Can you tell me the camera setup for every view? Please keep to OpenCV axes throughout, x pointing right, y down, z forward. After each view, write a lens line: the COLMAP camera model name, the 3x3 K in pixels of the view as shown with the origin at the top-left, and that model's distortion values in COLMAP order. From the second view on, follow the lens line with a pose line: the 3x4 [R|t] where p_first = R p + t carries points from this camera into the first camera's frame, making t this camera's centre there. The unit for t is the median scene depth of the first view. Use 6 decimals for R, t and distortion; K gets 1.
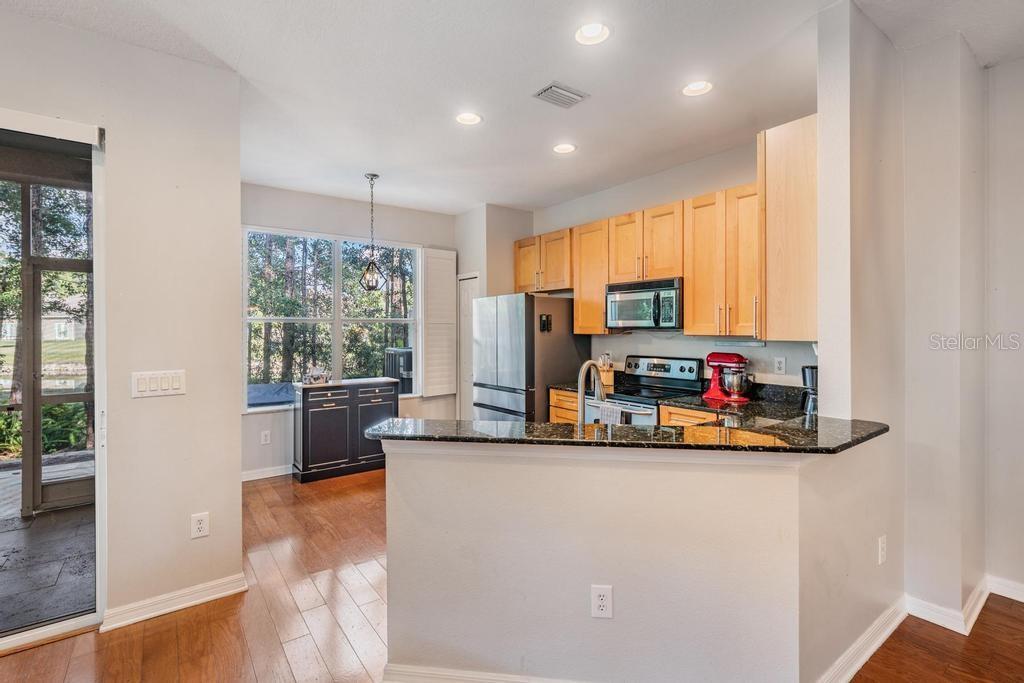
lens RADIAL K [[474.4, 0, 508.2], [0, 474.4, 330.5], [0, 0, 1]] dist [0.001743, 0.000222]
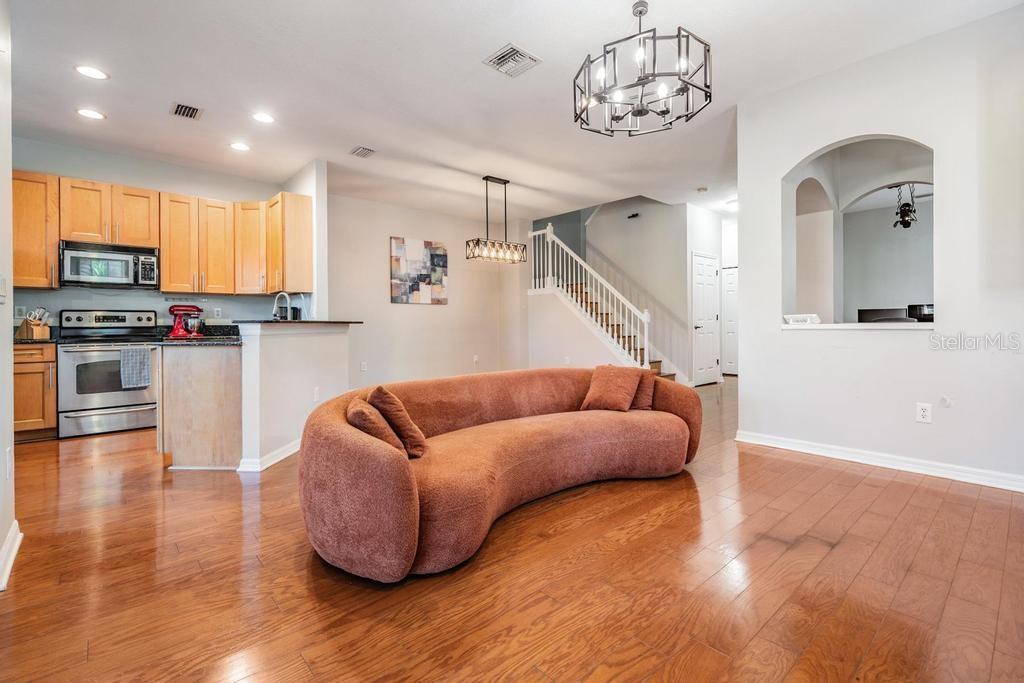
lens RADIAL K [[462.6, 0, 510.1], [0, 462.6, 325.0], [0, 0, 1]] dist [-0.001394, -0.000534]
pose [[-0.091061, 0.003017, 0.995841, -0.853234], [0.009380, 0.999954, -0.002171, 0.097384], [-0.995801, 0.009143, -0.091085, 0.106338]]
